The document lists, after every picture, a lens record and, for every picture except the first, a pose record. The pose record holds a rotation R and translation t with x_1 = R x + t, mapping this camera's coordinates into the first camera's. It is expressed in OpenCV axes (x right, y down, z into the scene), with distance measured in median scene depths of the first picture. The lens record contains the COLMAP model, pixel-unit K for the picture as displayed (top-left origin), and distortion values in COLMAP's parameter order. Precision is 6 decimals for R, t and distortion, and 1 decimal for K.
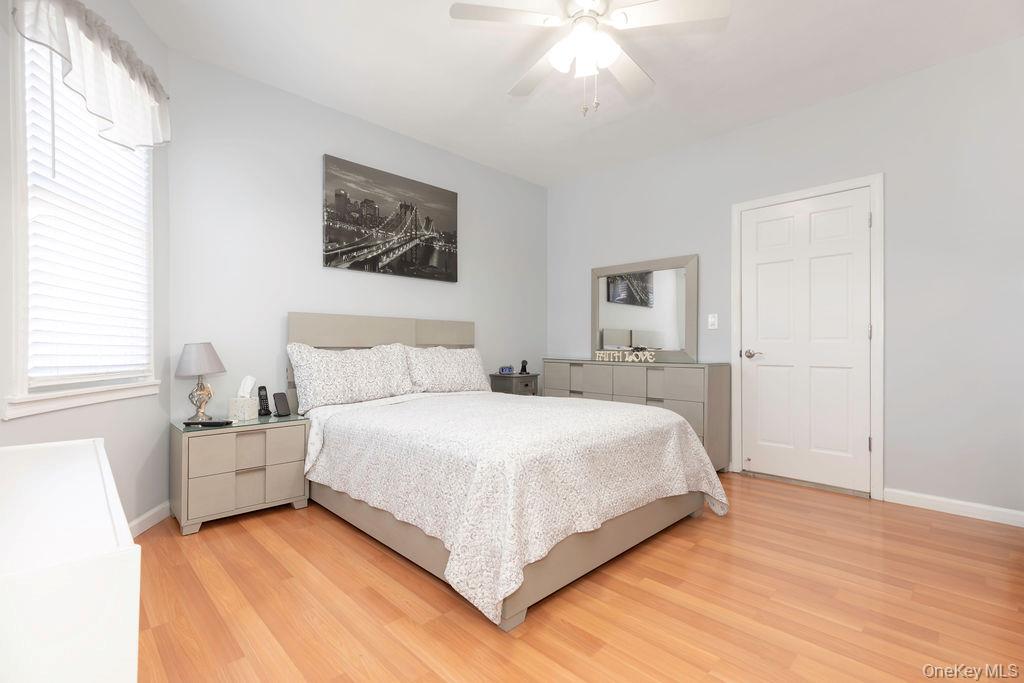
lens RADIAL K [[470.0, 0, 512.7], [0, 470.0, 344.6], [0, 0, 1]] dist [0.009341, 0.000017]
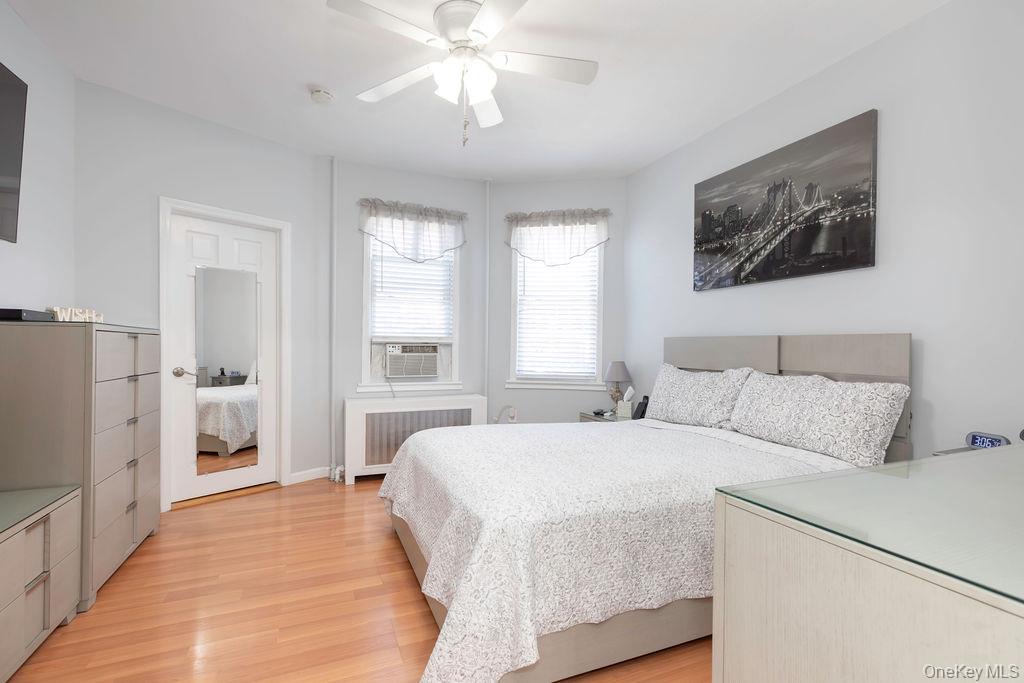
lens RADIAL K [[470.0, 0, 514.1], [0, 470.0, 344.7], [0, 0, 1]] dist [0.009341, 0.000017]
pose [[-0.379644, -0.004885, -0.925120, 0.646466], [-0.002192, 0.999988, -0.004381, -0.037176], [0.925130, 0.000364, -0.379650, 0.912925]]
